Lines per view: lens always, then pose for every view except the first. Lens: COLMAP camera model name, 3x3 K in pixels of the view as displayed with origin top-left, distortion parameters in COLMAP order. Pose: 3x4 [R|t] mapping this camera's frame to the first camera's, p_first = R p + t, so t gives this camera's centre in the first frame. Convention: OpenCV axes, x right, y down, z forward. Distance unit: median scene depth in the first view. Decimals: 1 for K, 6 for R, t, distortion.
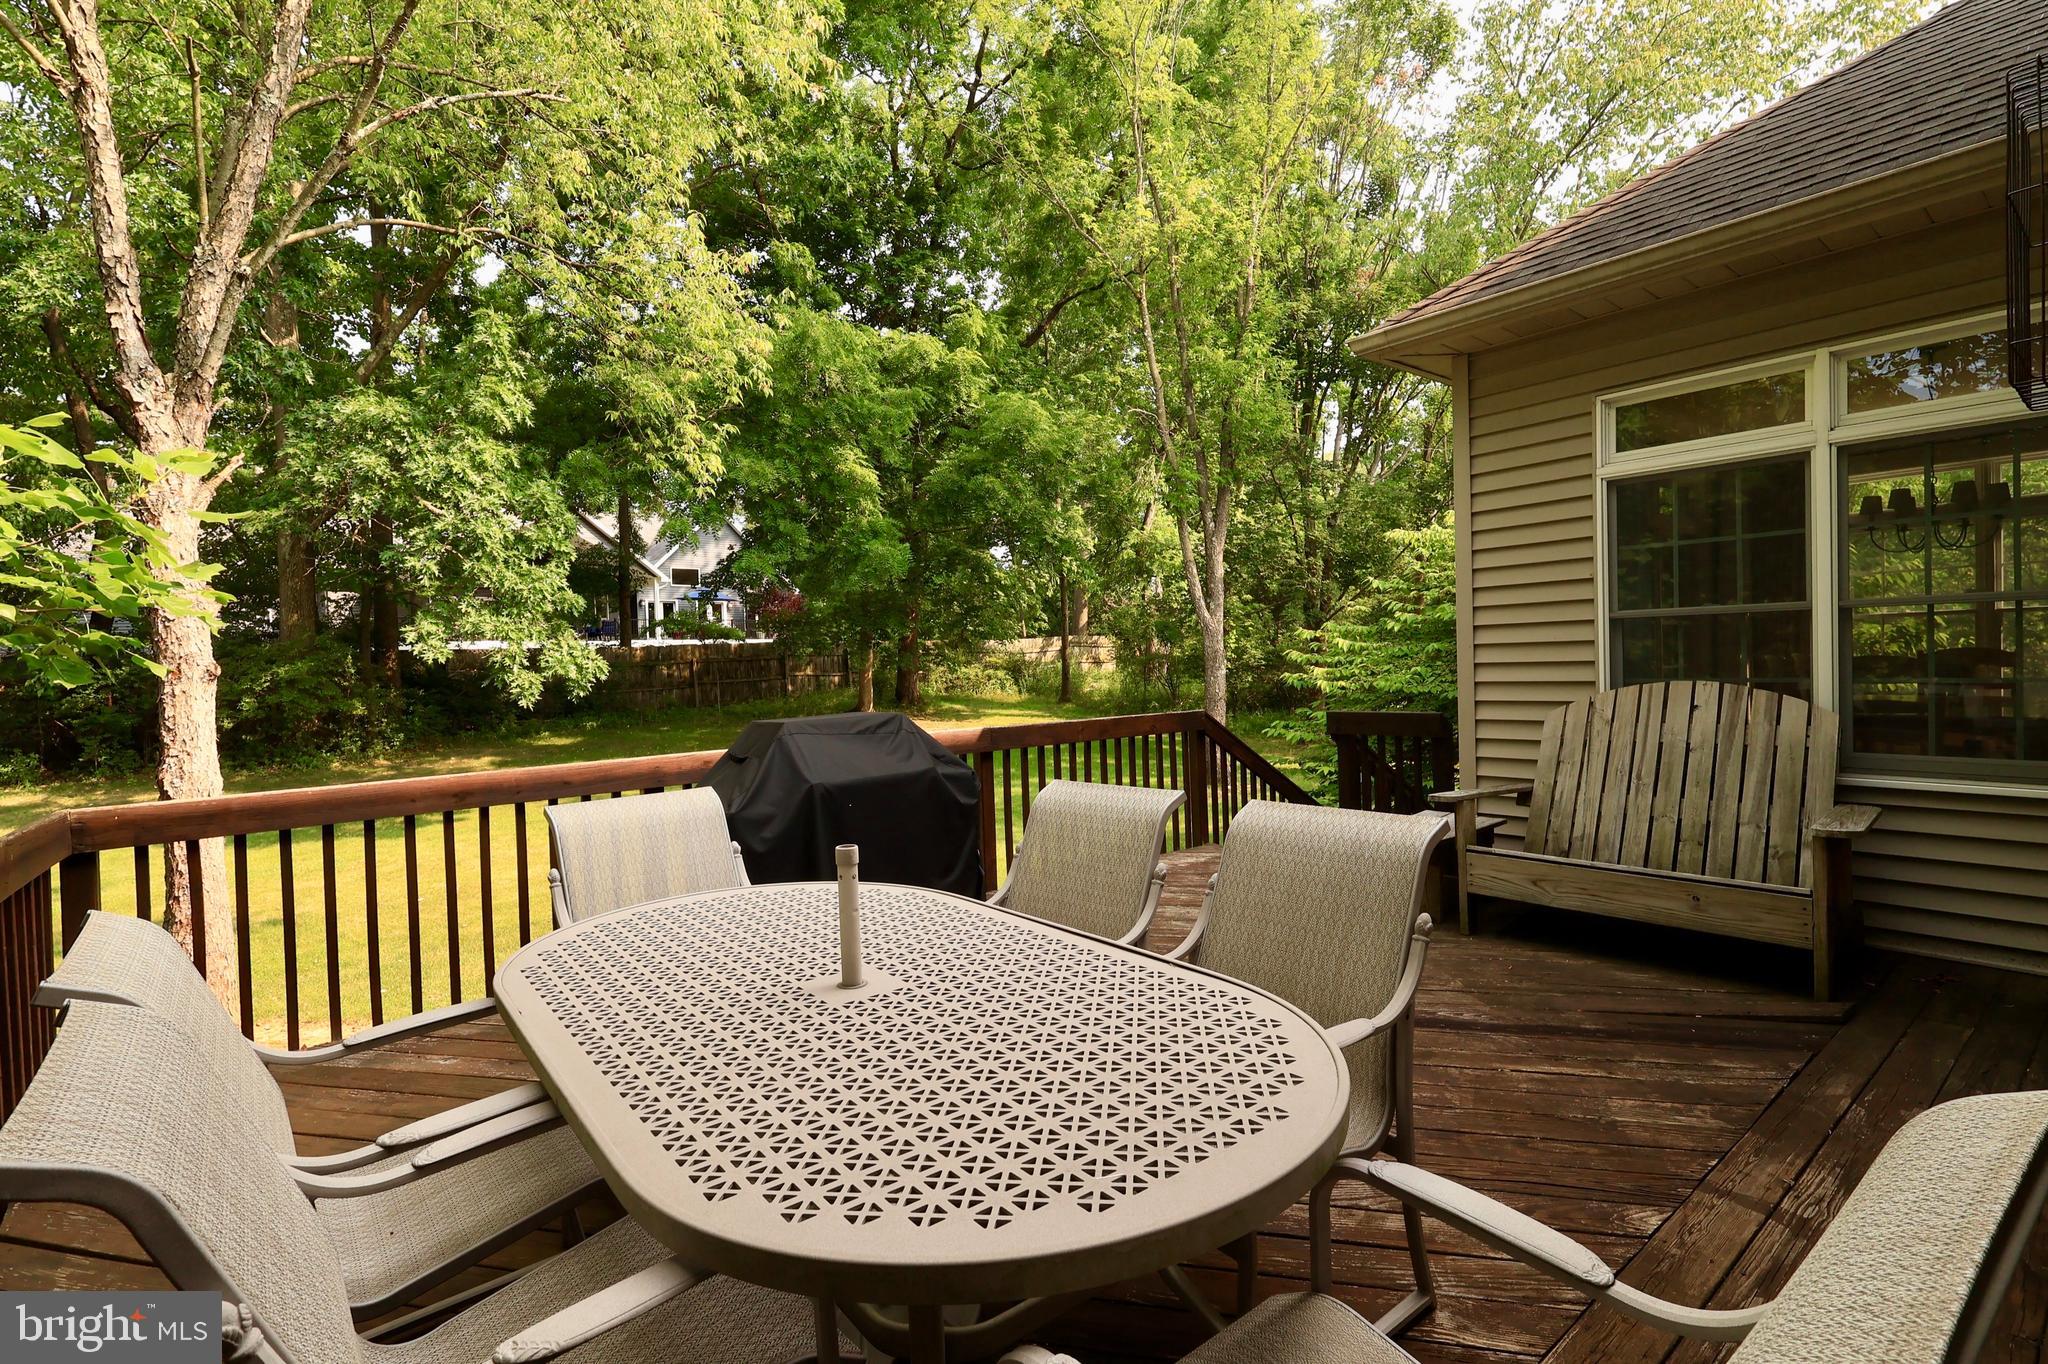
lens RADIAL K [[959.7, 0, 1024.0], [0, 959.7, 682.0], [0, 0, 1]] dist [0.003852, 0.001027]
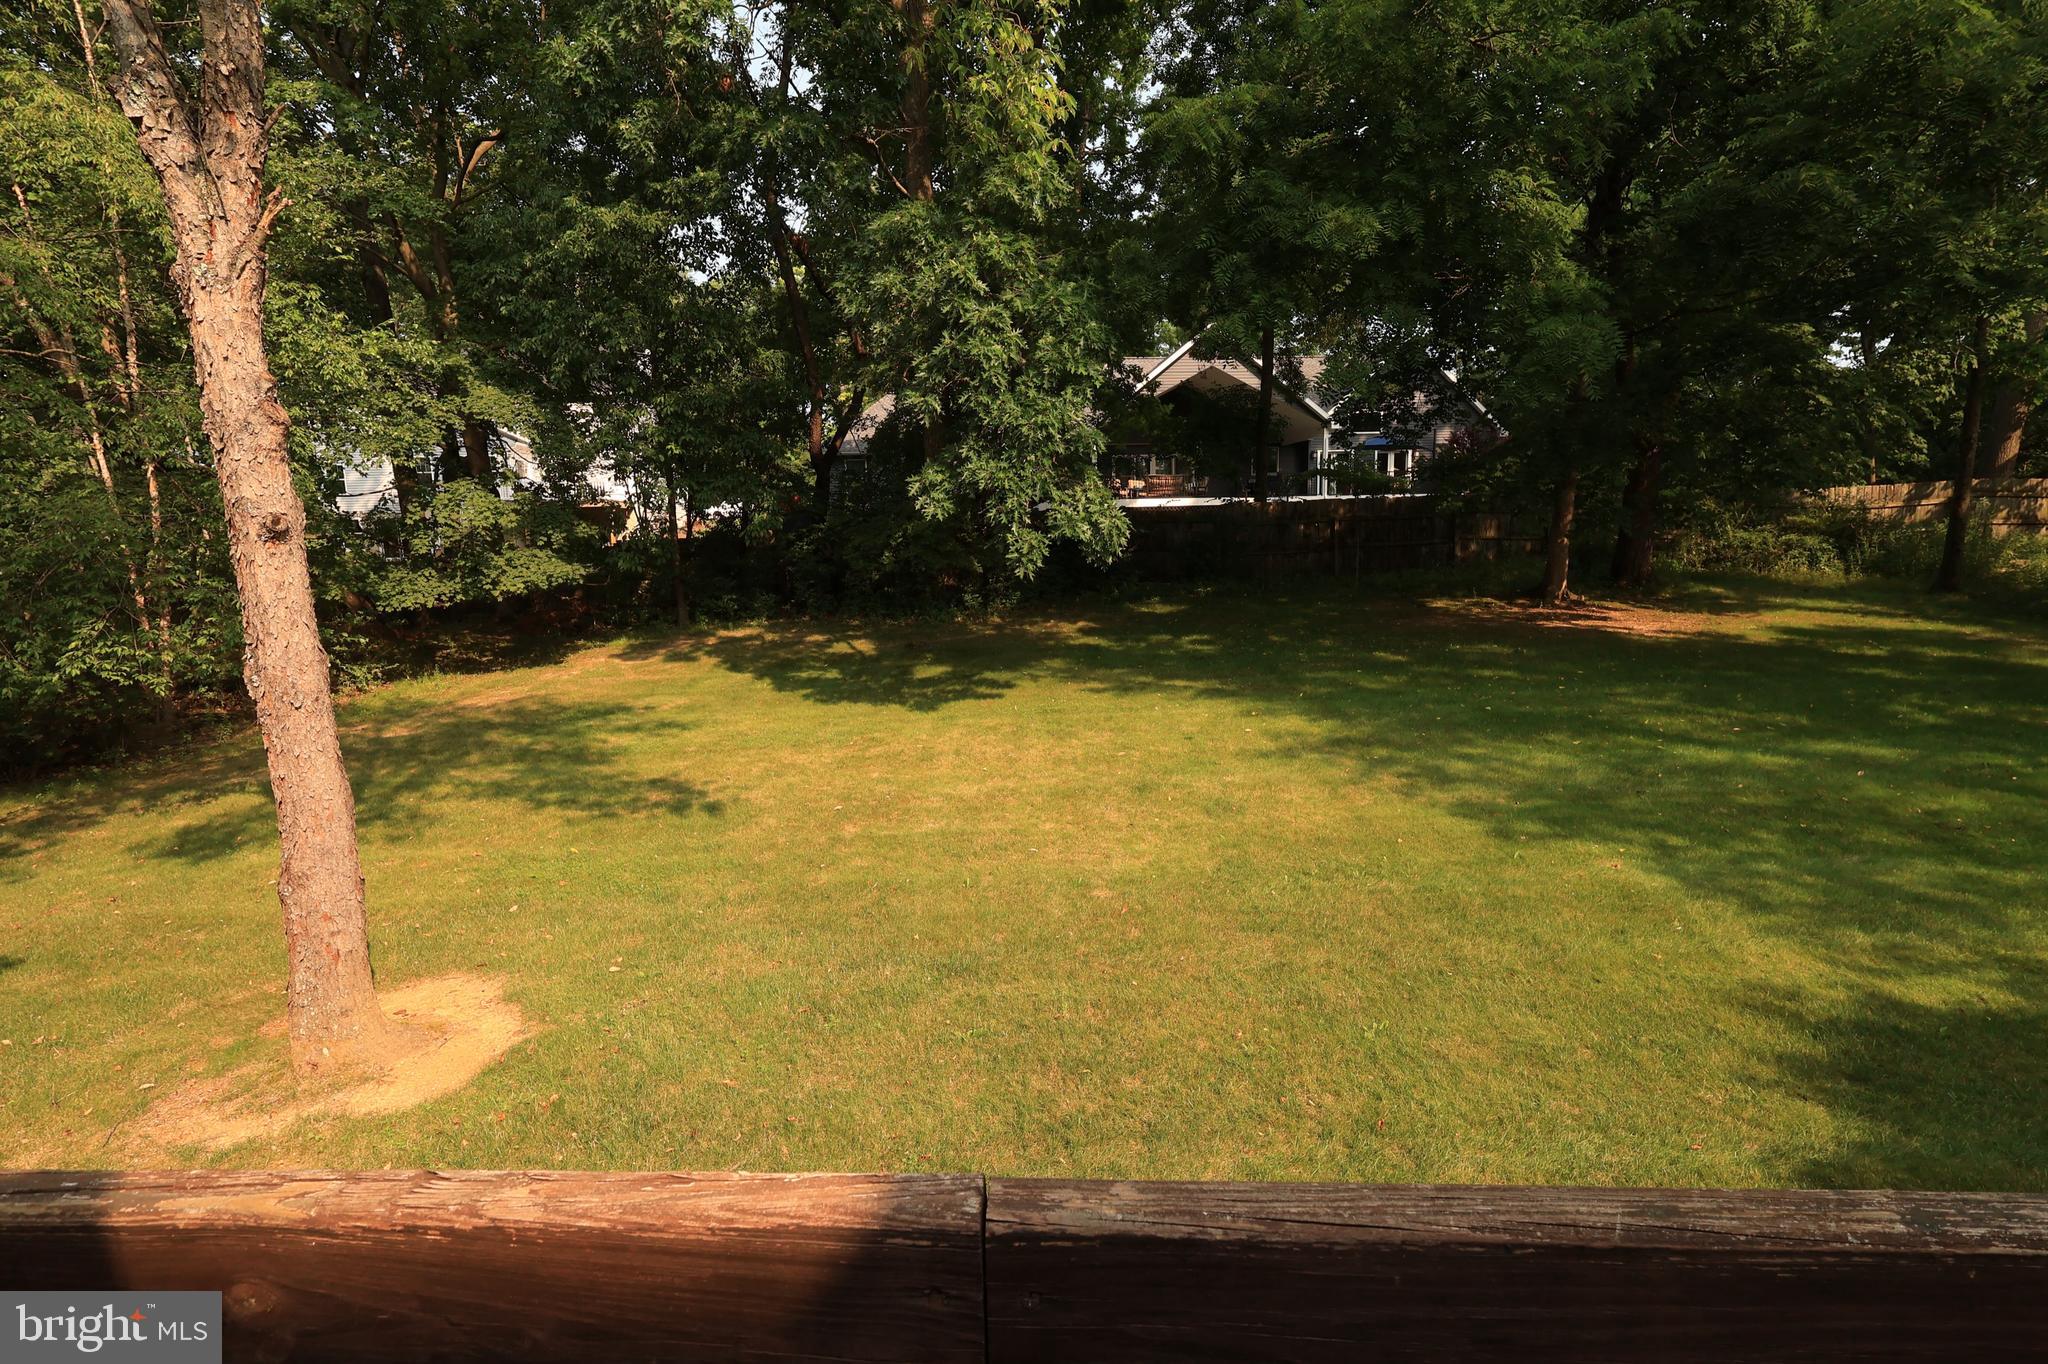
lens RADIAL K [[998.0, 0, 1024.0], [0, 998.0, 682.0], [0, 0, 1]] dist [0.002877, 0.011395]
pose [[0.767641, 0.111003, -0.631194, 0.010992], [-0.020897, 0.988698, 0.148460, -0.007769], [0.640539, -0.100774, 0.761285, 0.269373]]
